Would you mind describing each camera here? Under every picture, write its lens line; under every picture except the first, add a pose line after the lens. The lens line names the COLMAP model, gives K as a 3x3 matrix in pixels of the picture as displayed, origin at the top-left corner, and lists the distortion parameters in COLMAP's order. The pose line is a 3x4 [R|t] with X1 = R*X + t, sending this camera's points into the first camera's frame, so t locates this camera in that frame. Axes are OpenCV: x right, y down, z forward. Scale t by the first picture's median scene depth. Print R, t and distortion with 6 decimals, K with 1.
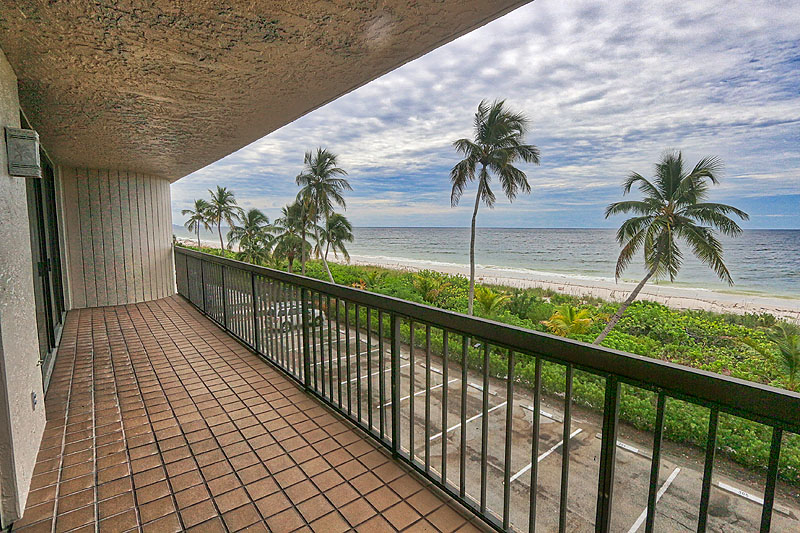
lens RADIAL K [[377.3, 0, 385.6], [0, 377.3, 295.4], [0, 0, 1]] dist [-0.012155, -0.000492]
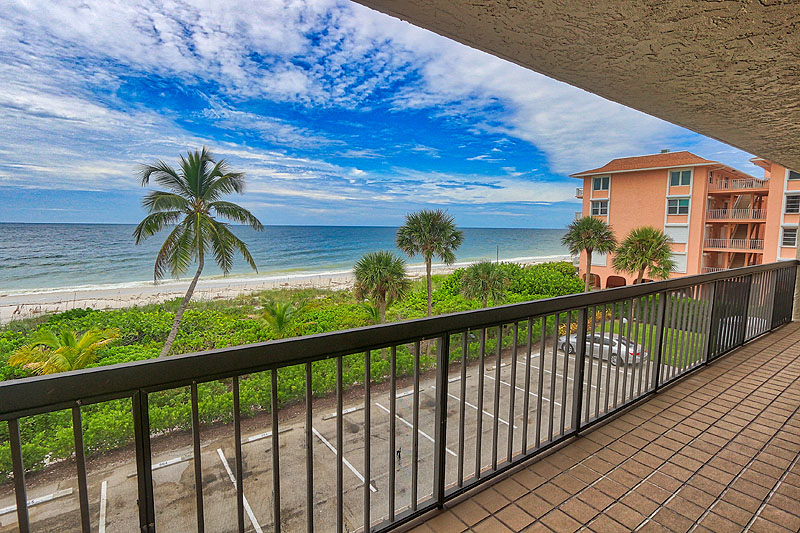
lens RADIAL K [[406.9, 0, 405.1], [0, 406.9, 295.6], [0, 0, 1]] dist [-0.003904, -0.001367]
pose [[0.029300, -0.170588, 0.984907, -0.069036], [0.169594, 0.971892, 0.163289, -0.015744], [-0.985078, 0.162250, 0.057408, 0.085977]]
